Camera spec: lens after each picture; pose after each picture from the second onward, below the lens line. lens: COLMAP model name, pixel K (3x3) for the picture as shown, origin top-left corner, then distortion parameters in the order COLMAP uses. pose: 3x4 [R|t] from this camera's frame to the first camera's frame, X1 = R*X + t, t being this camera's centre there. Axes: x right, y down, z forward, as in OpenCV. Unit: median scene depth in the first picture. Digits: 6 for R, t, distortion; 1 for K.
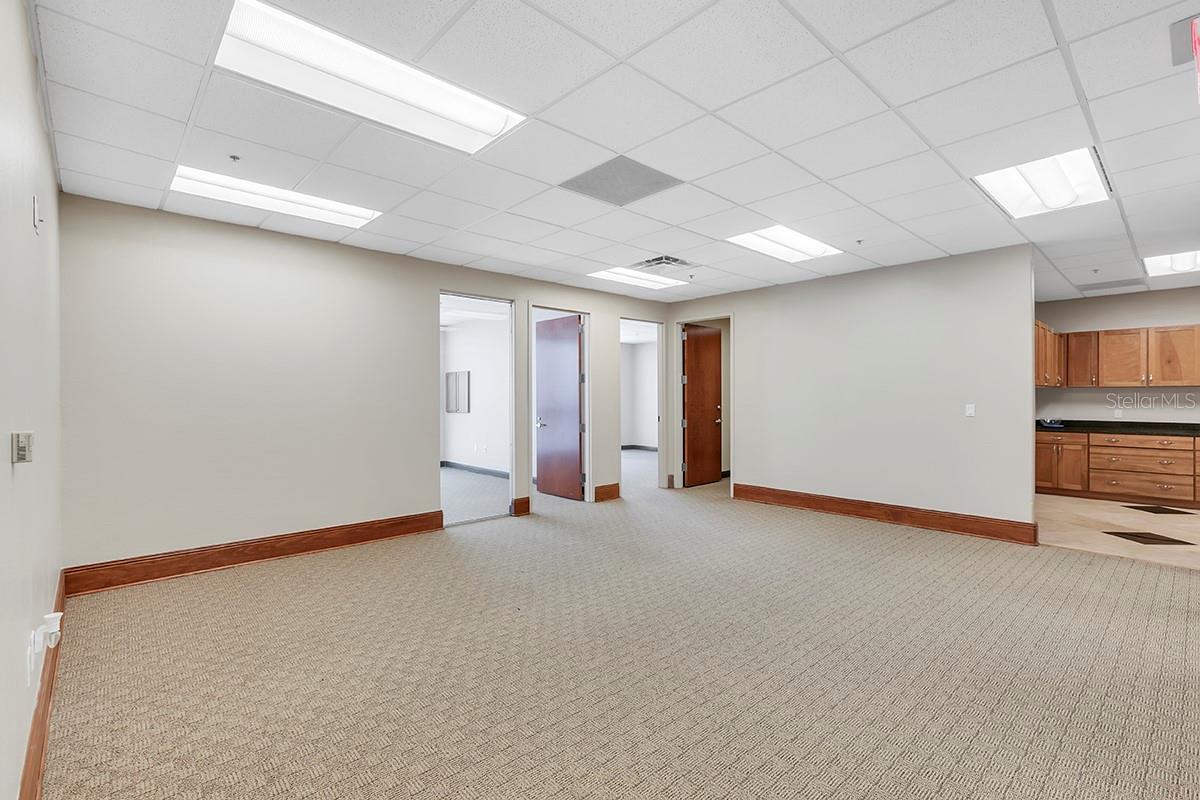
lens RADIAL K [[538.0, 0, 606.5], [0, 538.0, 406.8], [0, 0, 1]] dist [-0.000489, 0.001409]
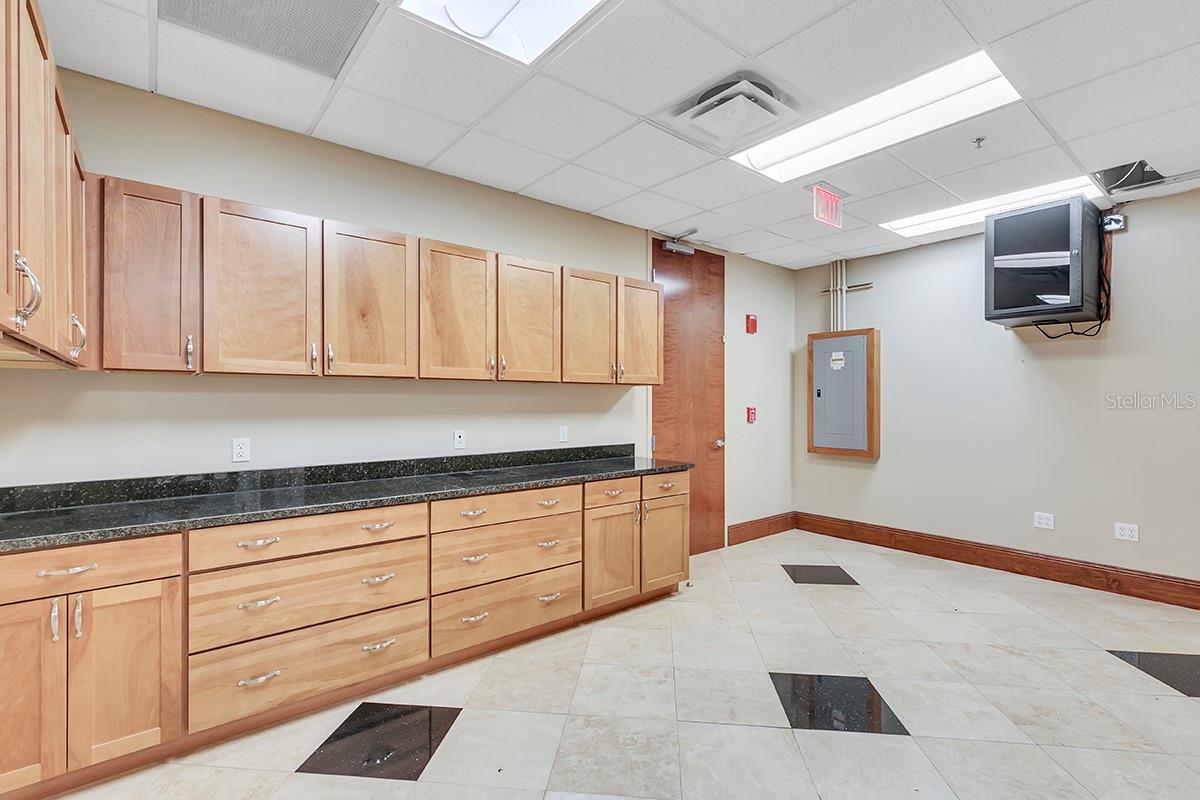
lens RADIAL K [[538.0, 0, 595.3], [0, 538.0, 398.9], [0, 0, 1]] dist [-0.000489, 0.001409]
pose [[0.075980, 0.004962, 0.997097, 0.636543], [0.011317, 0.999919, -0.005839, -0.016431], [-0.997045, 0.011728, 0.075918, 0.770835]]
